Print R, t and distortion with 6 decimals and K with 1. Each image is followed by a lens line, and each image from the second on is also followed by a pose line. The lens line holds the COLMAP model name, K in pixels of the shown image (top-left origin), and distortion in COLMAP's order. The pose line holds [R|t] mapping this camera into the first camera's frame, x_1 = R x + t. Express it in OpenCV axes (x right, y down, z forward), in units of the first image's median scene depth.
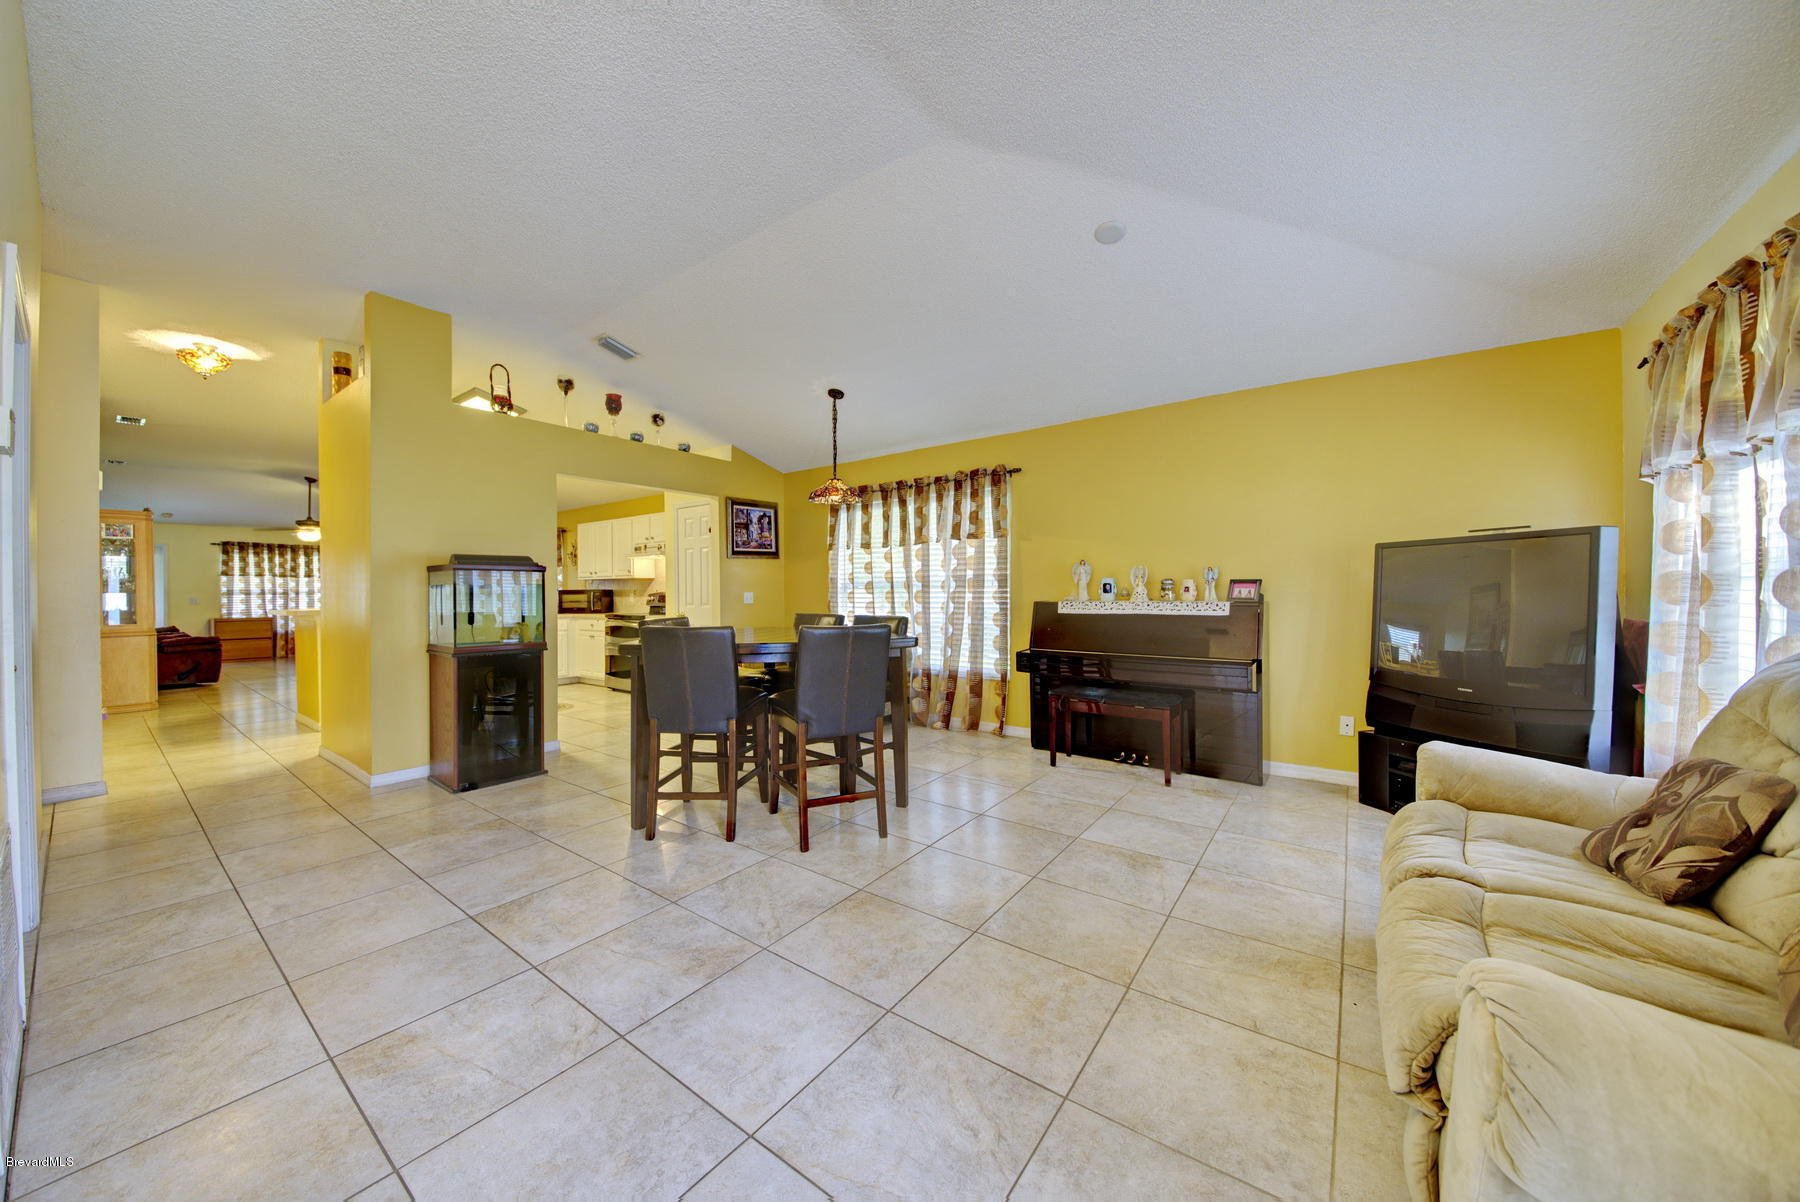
lens RADIAL K [[619.6, 0, 860.4], [0, 619.6, 592.0], [0, 0, 1]] dist [0.007958, -0.003254]
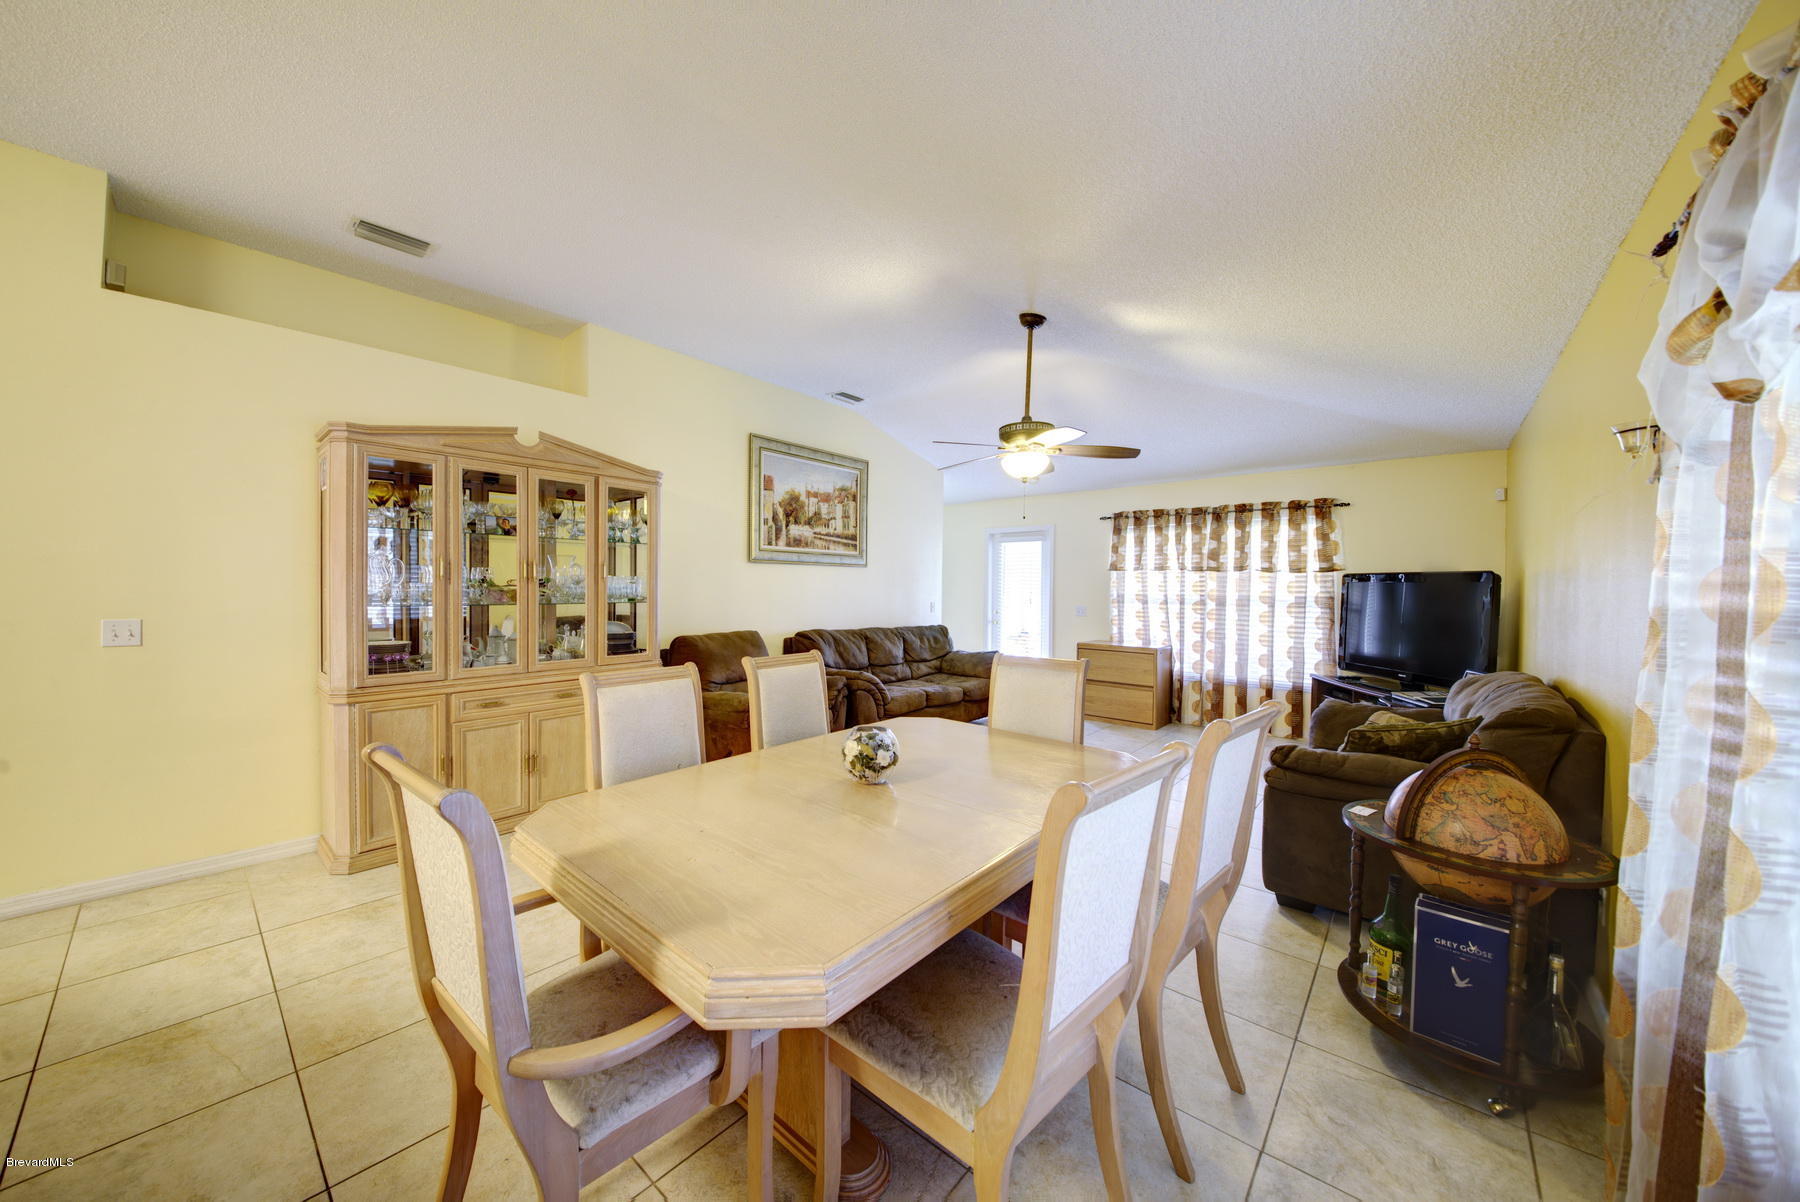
lens RADIAL K [[619.6, 0, 887.5], [0, 619.6, 592.4], [0, 0, 1]] dist [0.007958, -0.003254]
pose [[-0.045970, 0.014761, -0.998834, -0.427290], [-0.009073, 0.999843, 0.015193, -0.012523], [0.998902, 0.009761, -0.045829, 0.812322]]
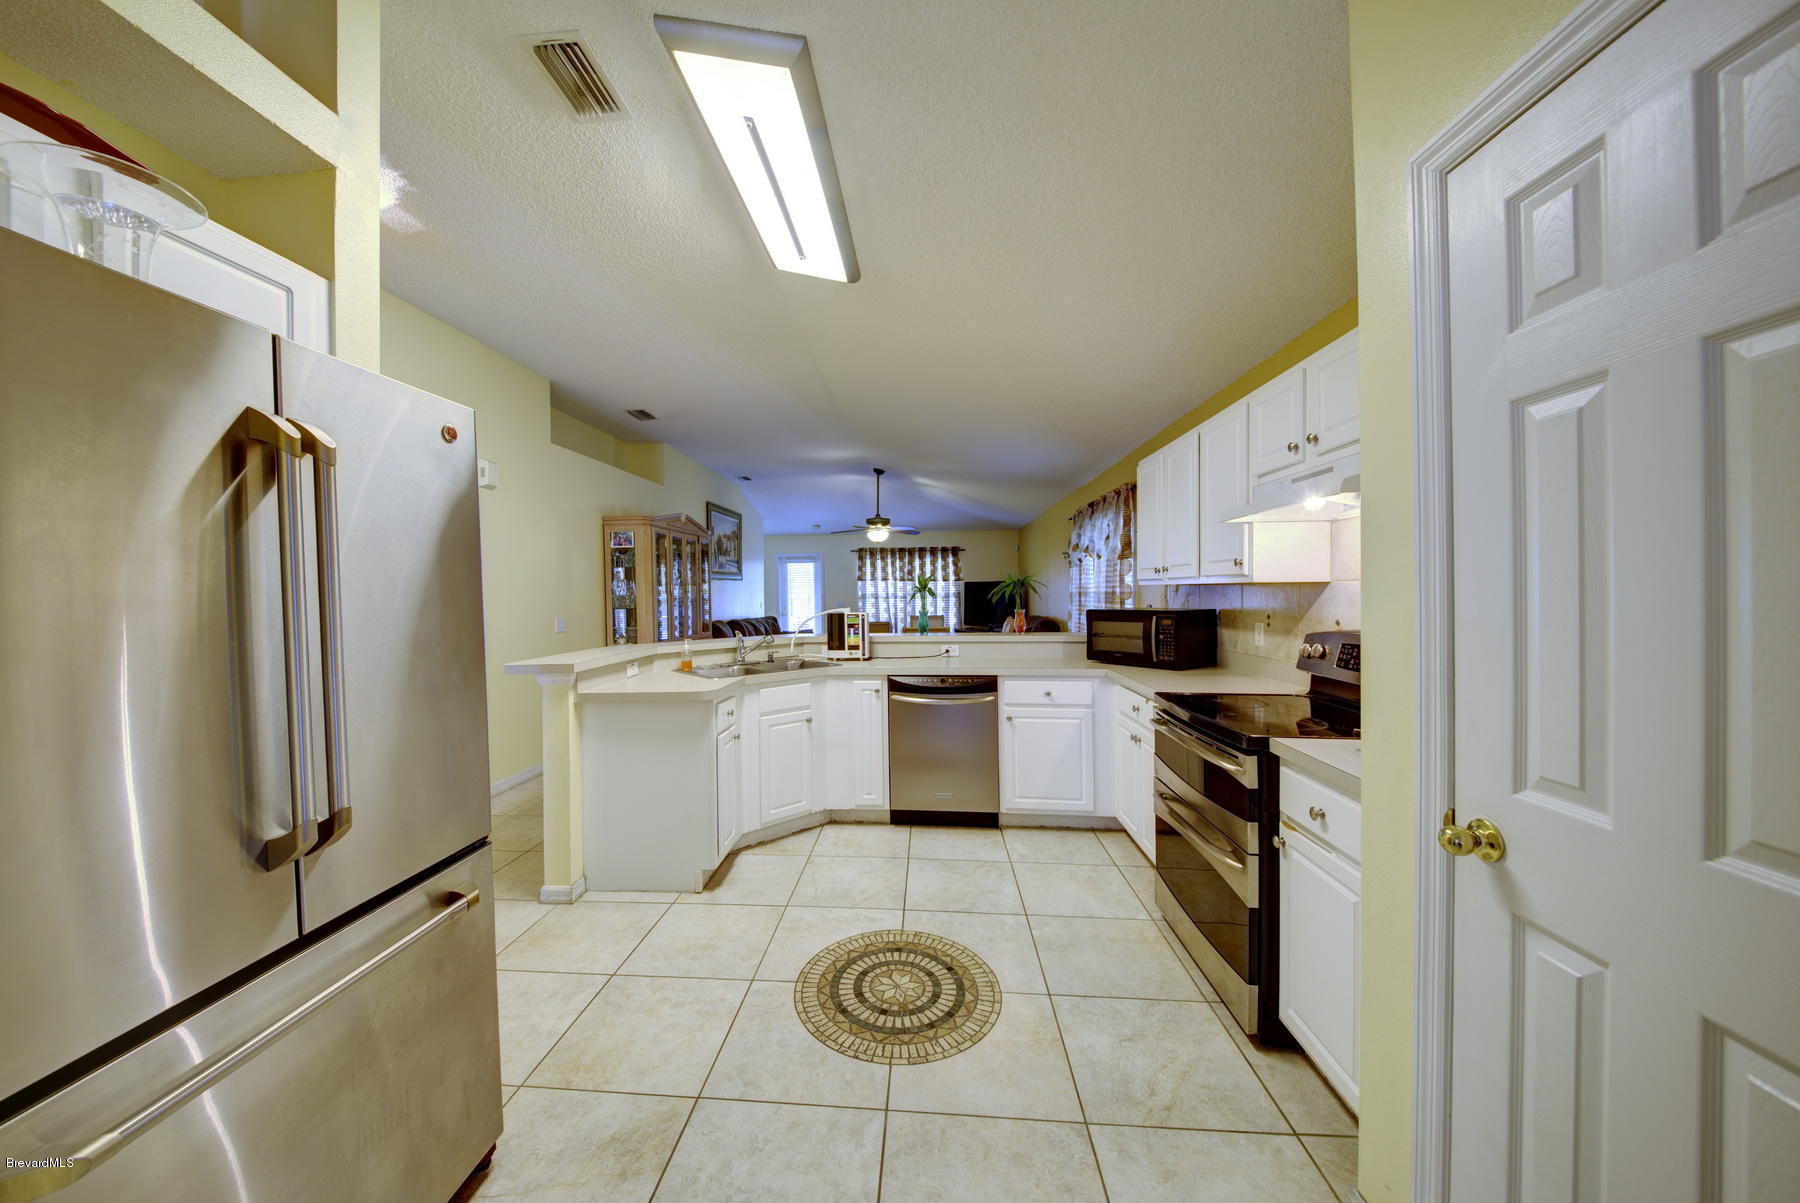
lens RADIAL K [[619.6, 0, 881.3], [0, 619.6, 599.1], [0, 0, 1]] dist [0.007958, -0.003254]
pose [[0.556656, 0.012128, -0.830655, -0.138985], [0.007780, 0.999773, 0.019811, -0.015710], [0.830707, -0.017490, 0.556436, 0.451068]]
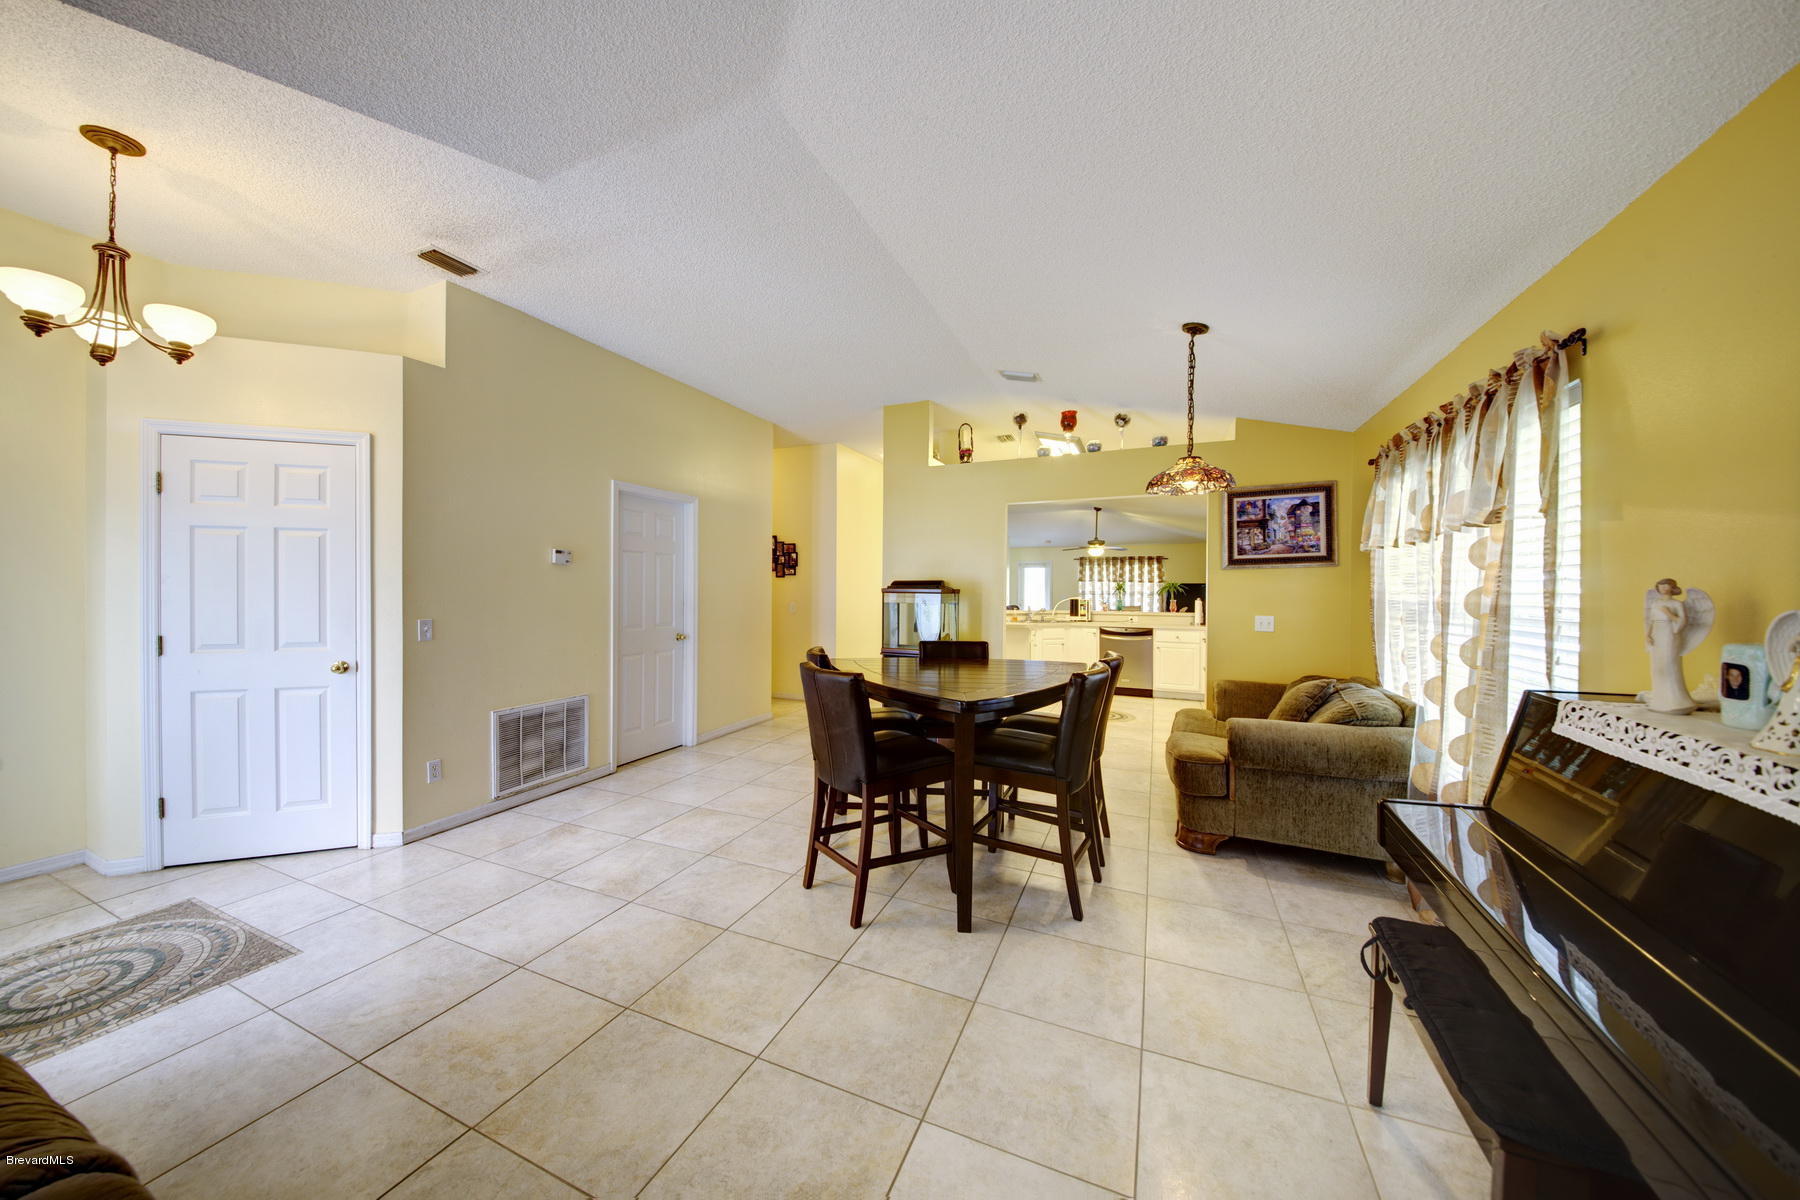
lens RADIAL K [[619.6, 0, 874.0], [0, 619.6, 576.6], [0, 0, 1]] dist [0.007958, -0.003254]
pose [[0.240265, -0.007861, -0.970675, 0.222480], [-0.009303, 0.999903, -0.010400, -0.017782], [0.970663, 0.011529, 0.240169, 0.211167]]
